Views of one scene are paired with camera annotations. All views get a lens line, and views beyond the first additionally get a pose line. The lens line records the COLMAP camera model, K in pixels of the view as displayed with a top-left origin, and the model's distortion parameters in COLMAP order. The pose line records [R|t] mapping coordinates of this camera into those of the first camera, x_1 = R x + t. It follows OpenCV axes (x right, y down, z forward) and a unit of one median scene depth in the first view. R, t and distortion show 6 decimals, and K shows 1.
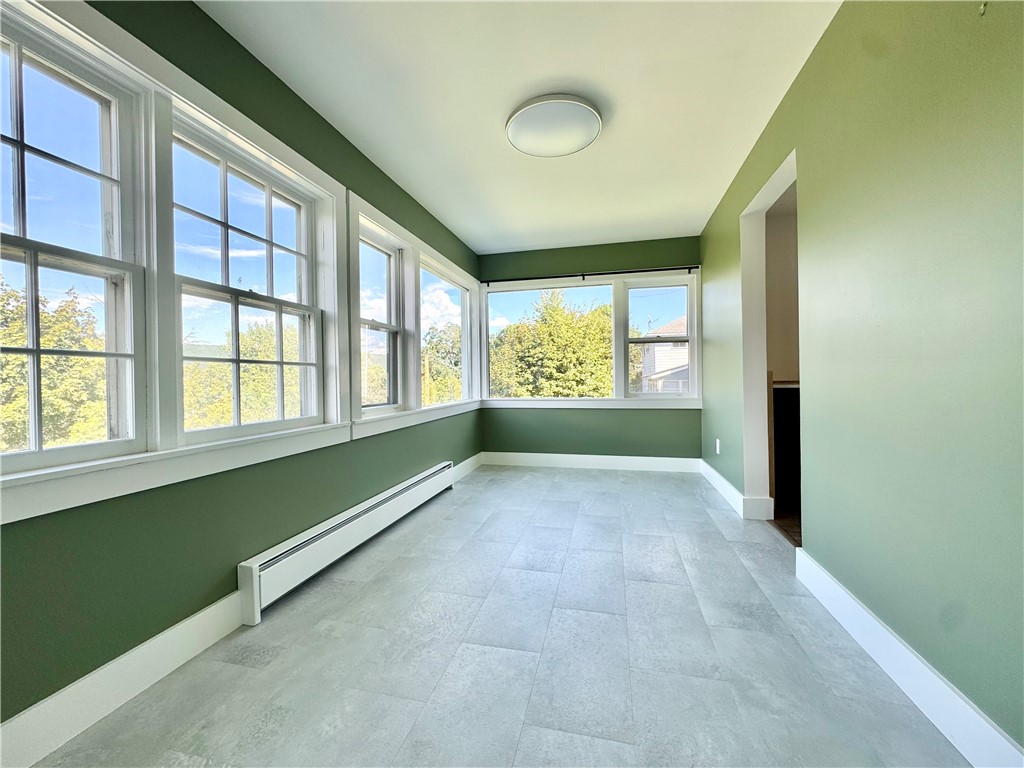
lens RADIAL K [[407.9, 0, 512.0], [0, 407.9, 384.0], [0, 0, 1]] dist [-0.003203, -0.000020]
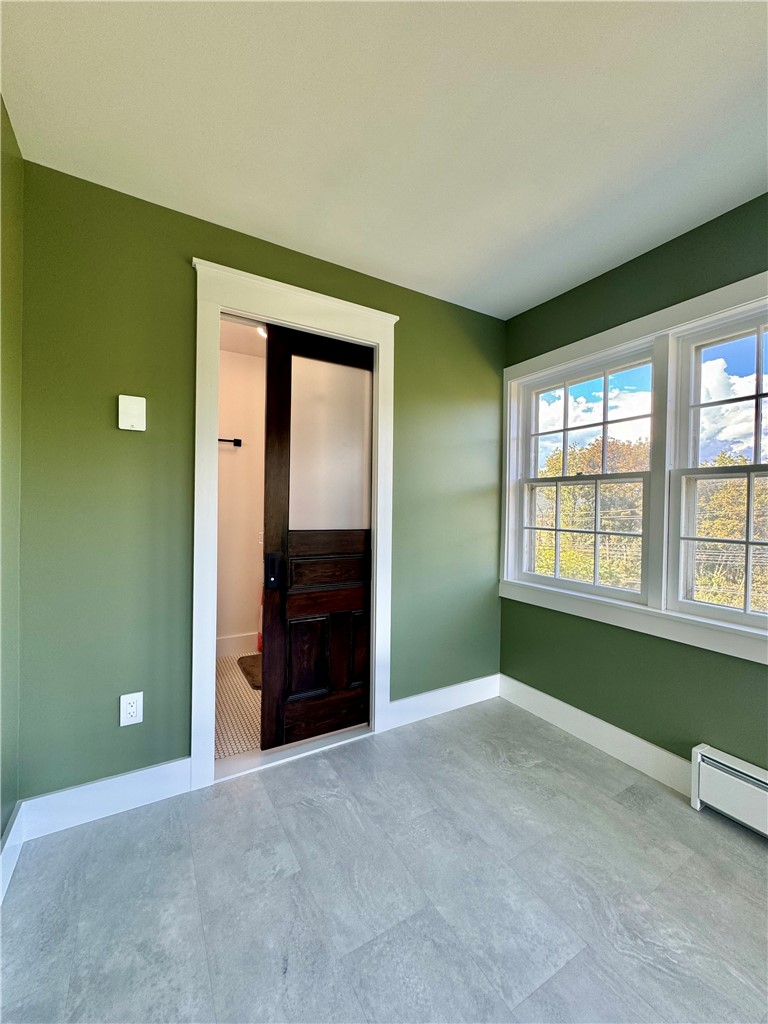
lens RADIAL K [[407.9, 0, 384.0], [0, 407.9, 512.0], [0, 0, 1]] dist [-0.003203, -0.000020]
pose [[-0.719458, 0.012958, -0.694415, 0.741123], [-0.010569, 0.999506, 0.029601, -0.191213], [0.694455, 0.028636, -0.718966, 1.448273]]
